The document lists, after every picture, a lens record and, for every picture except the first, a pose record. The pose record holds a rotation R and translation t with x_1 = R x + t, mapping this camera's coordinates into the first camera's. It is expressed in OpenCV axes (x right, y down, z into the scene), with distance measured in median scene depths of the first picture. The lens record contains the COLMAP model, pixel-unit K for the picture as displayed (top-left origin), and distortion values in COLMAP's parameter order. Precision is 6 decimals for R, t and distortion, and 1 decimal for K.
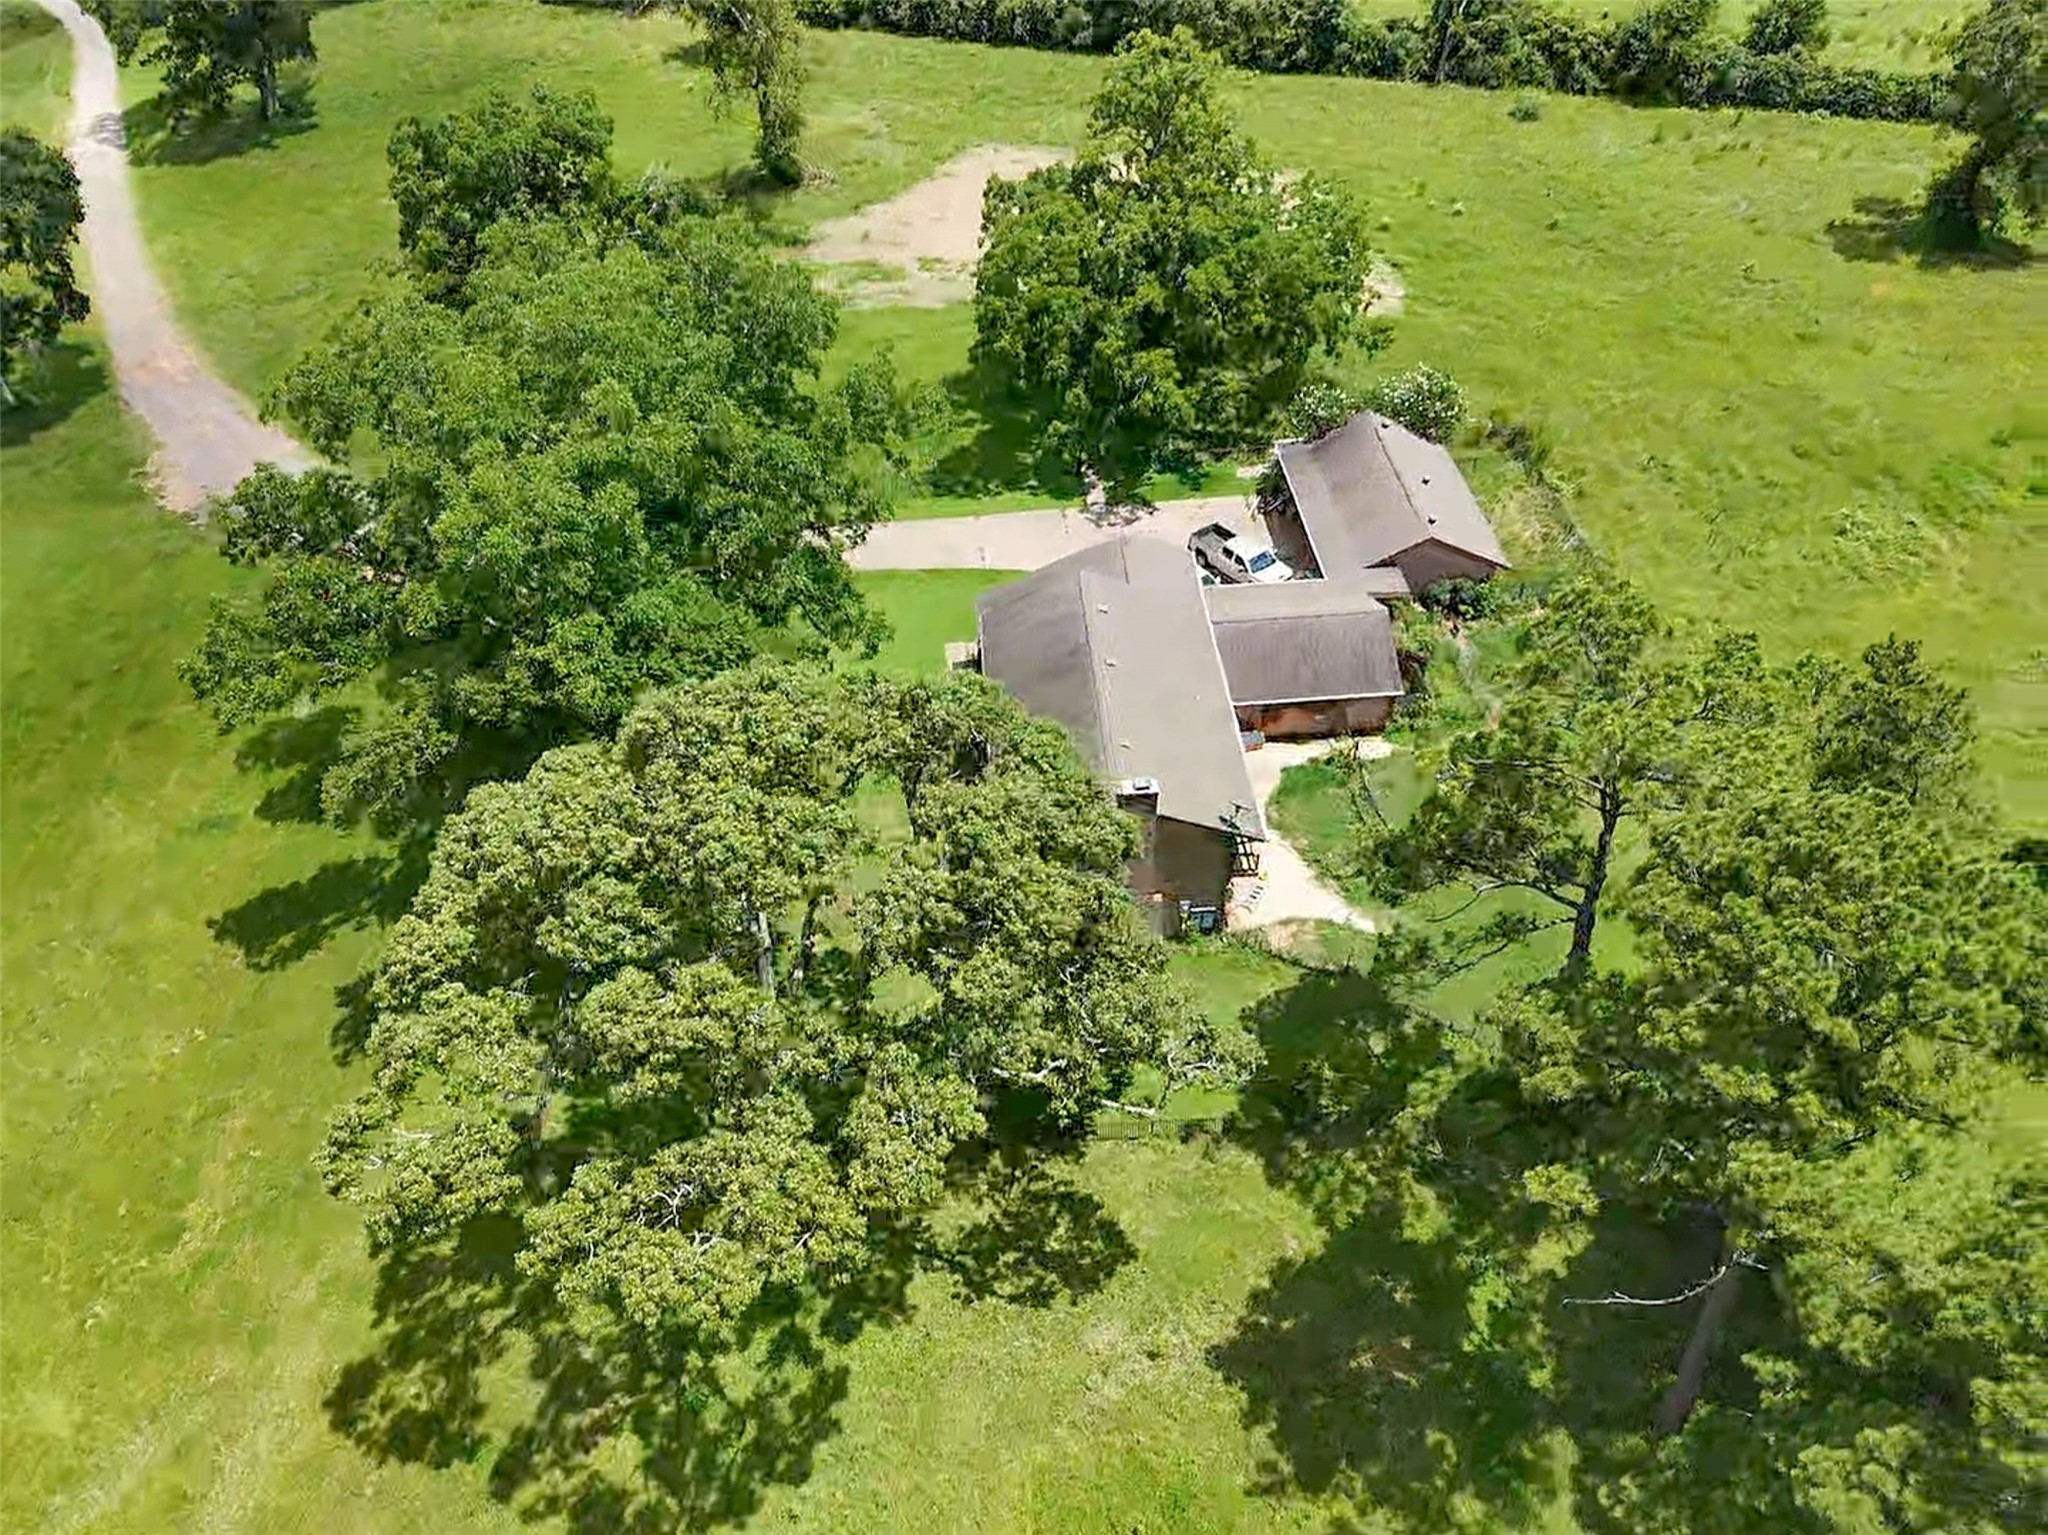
lens RADIAL K [[1499.3, 0, 1024.0], [0, 1499.3, 767.5], [0, 0, 1]] dist [0.047602, -0.034394]
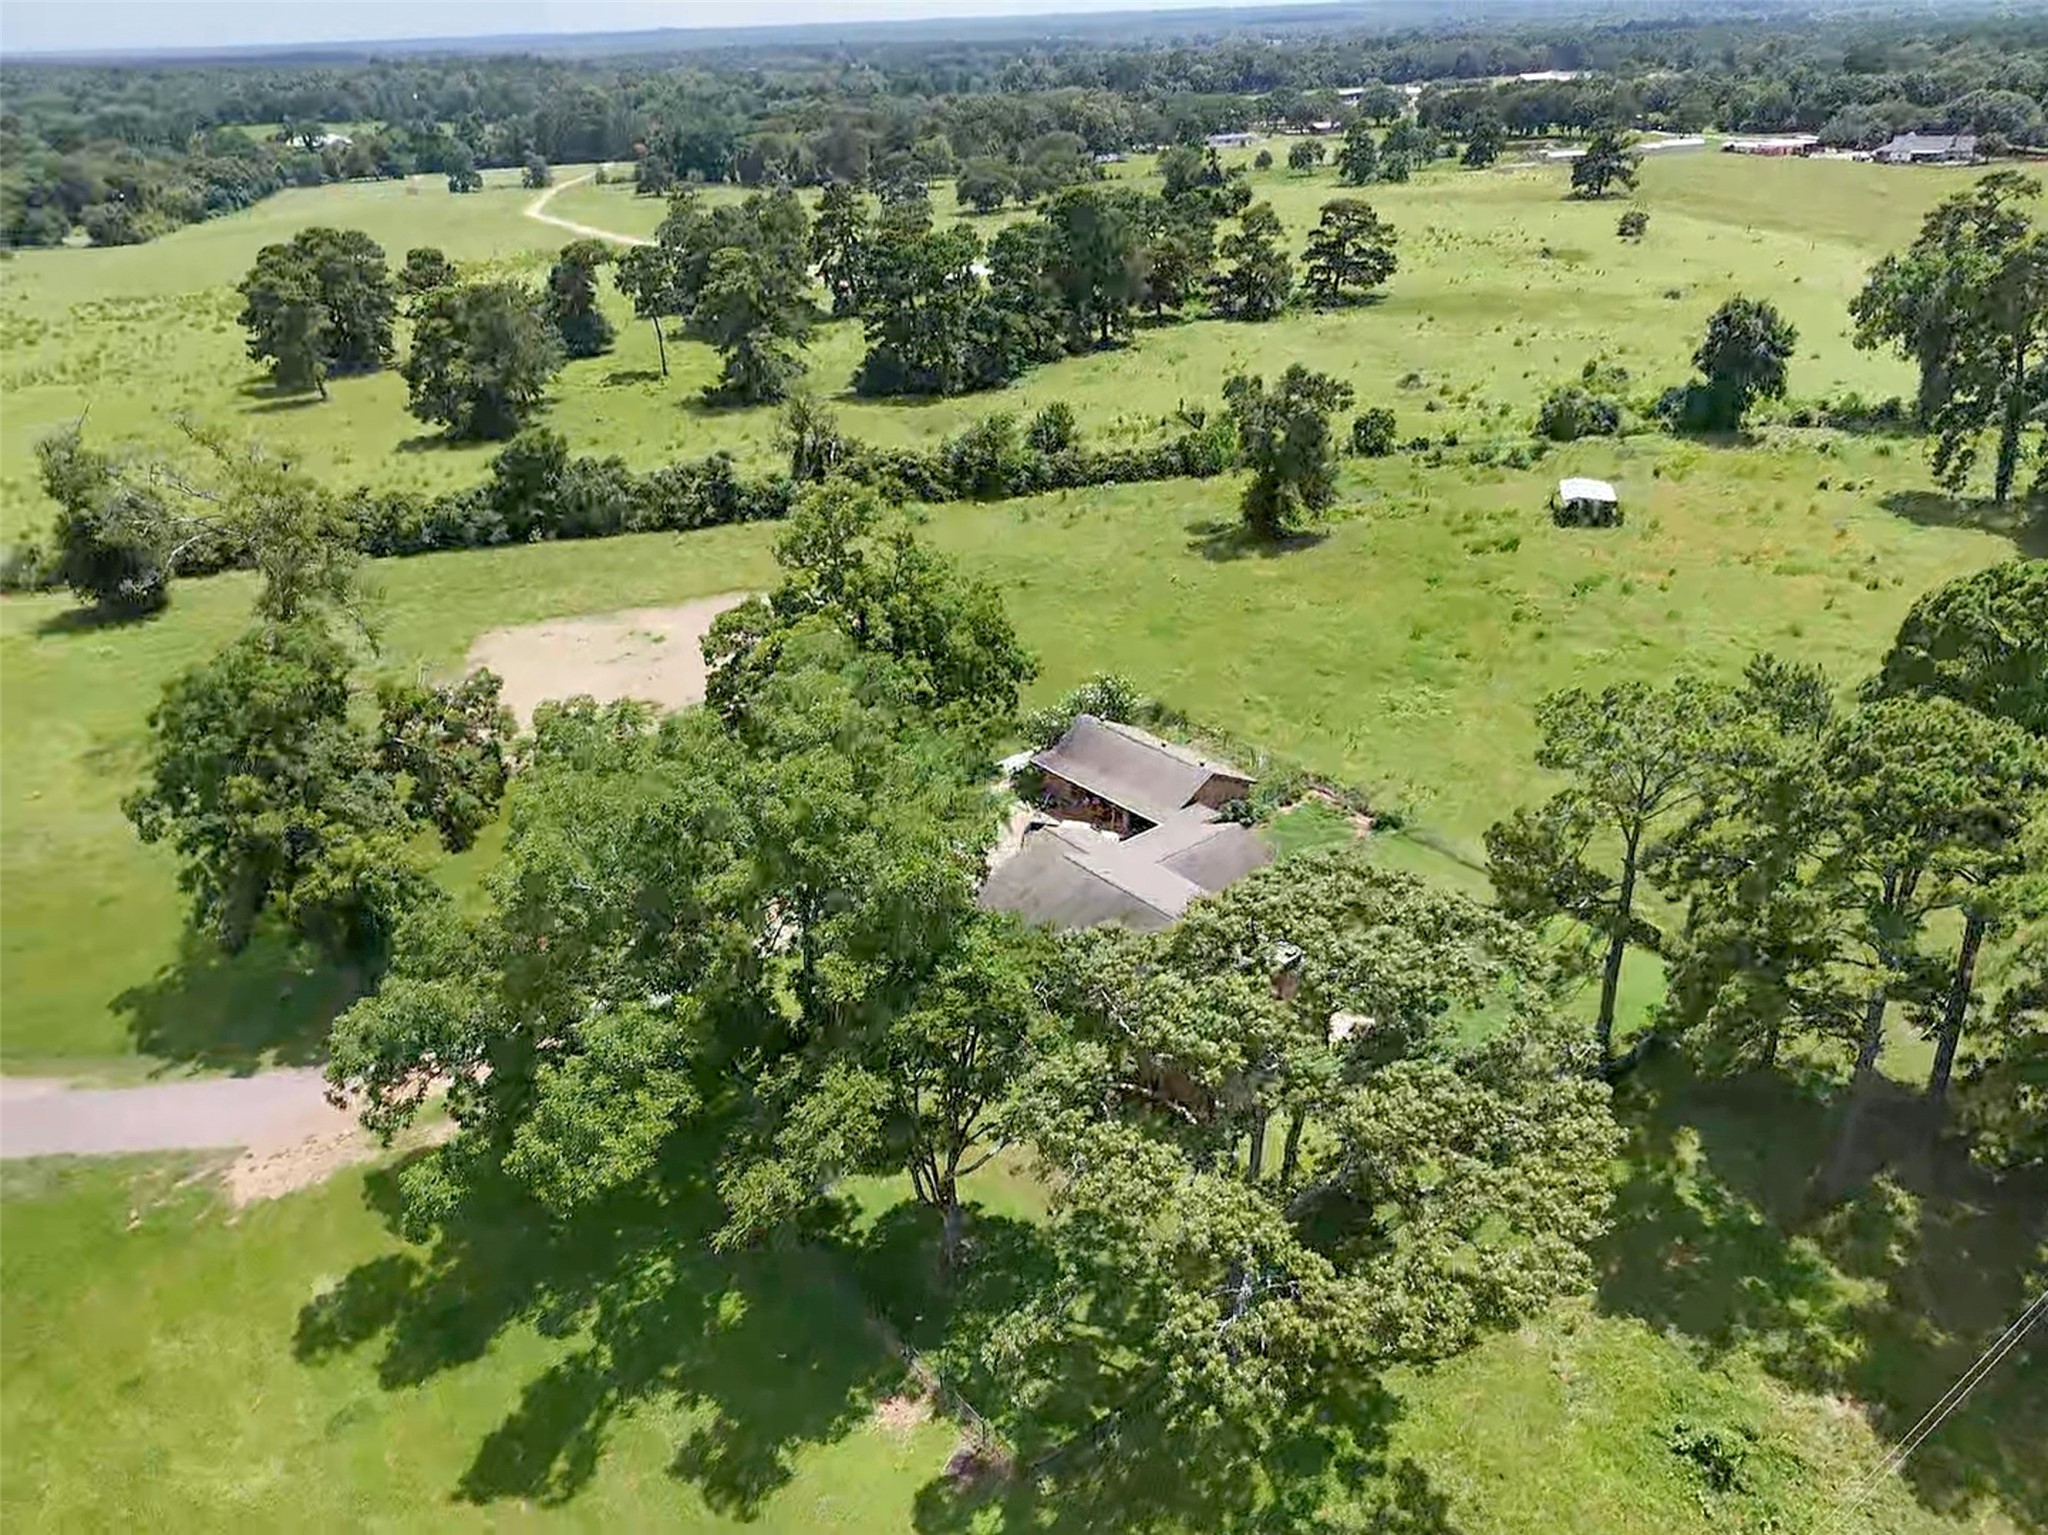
lens RADIAL K [[1499.3, 0, 1024.0], [0, 1499.3, 767.5], [0, 0, 1]] dist [0.047602, -0.034394]
pose [[0.816770, -0.255716, 0.517201, -0.375166], [0.389965, 0.905334, -0.168220, -0.002123], [-0.425223, 0.339087, 0.839169, -0.016763]]
